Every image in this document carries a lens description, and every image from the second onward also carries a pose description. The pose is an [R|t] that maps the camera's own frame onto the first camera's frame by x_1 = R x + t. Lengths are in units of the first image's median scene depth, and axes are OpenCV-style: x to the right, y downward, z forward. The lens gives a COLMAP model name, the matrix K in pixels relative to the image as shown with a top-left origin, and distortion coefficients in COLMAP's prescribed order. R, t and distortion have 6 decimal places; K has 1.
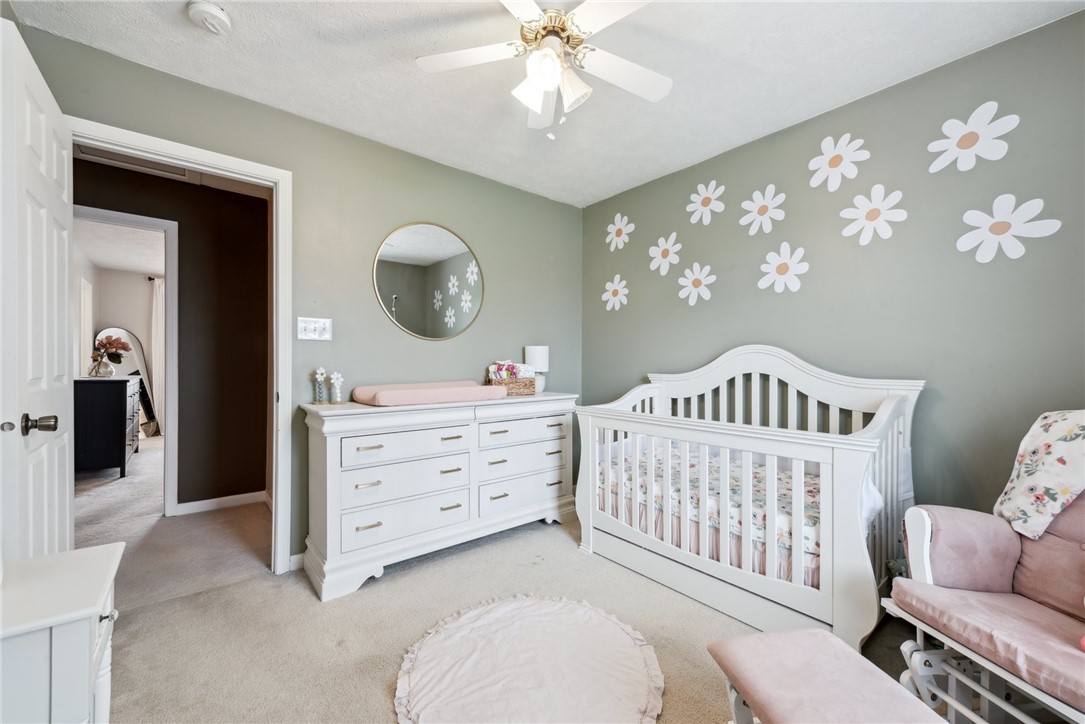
lens RADIAL K [[423.8, 0, 544.1], [0, 423.8, 366.3], [0, 0, 1]] dist [0.001797, 0.000028]
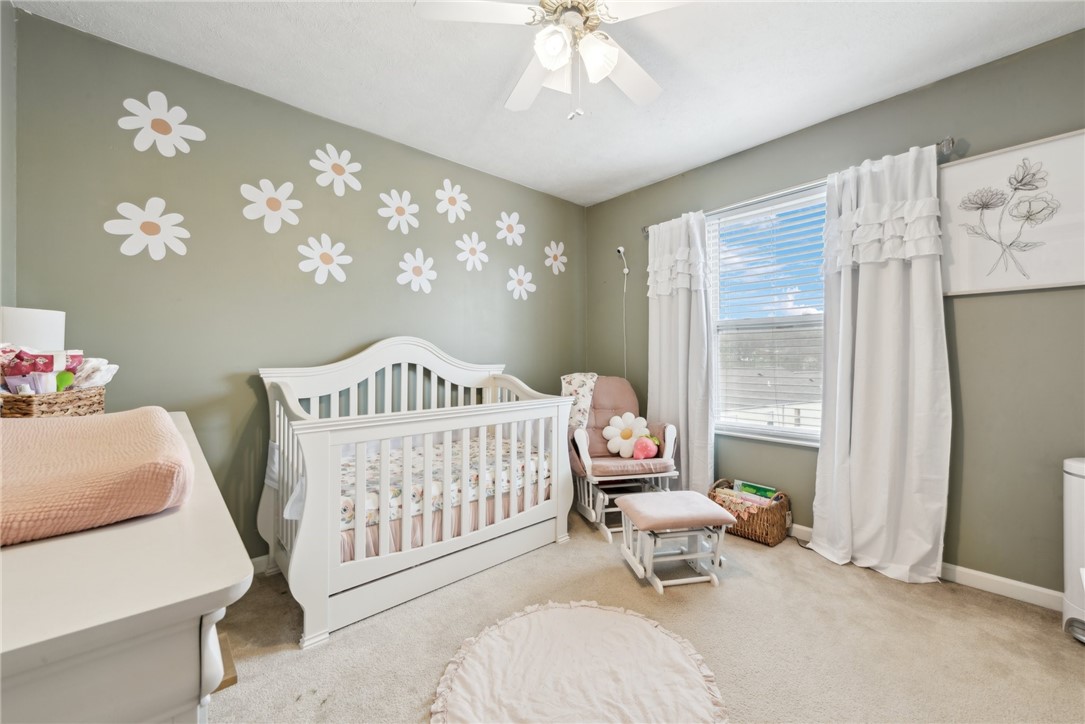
lens RADIAL K [[423.8, 0, 544.6], [0, 423.8, 354.6], [0, 0, 1]] dist [0.001797, 0.000028]
pose [[-0.043816, -0.000613, 0.999039, -0.602714], [0.005365, 0.999985, 0.000848, -0.003934], [-0.999025, 0.005397, -0.043812, 0.720956]]
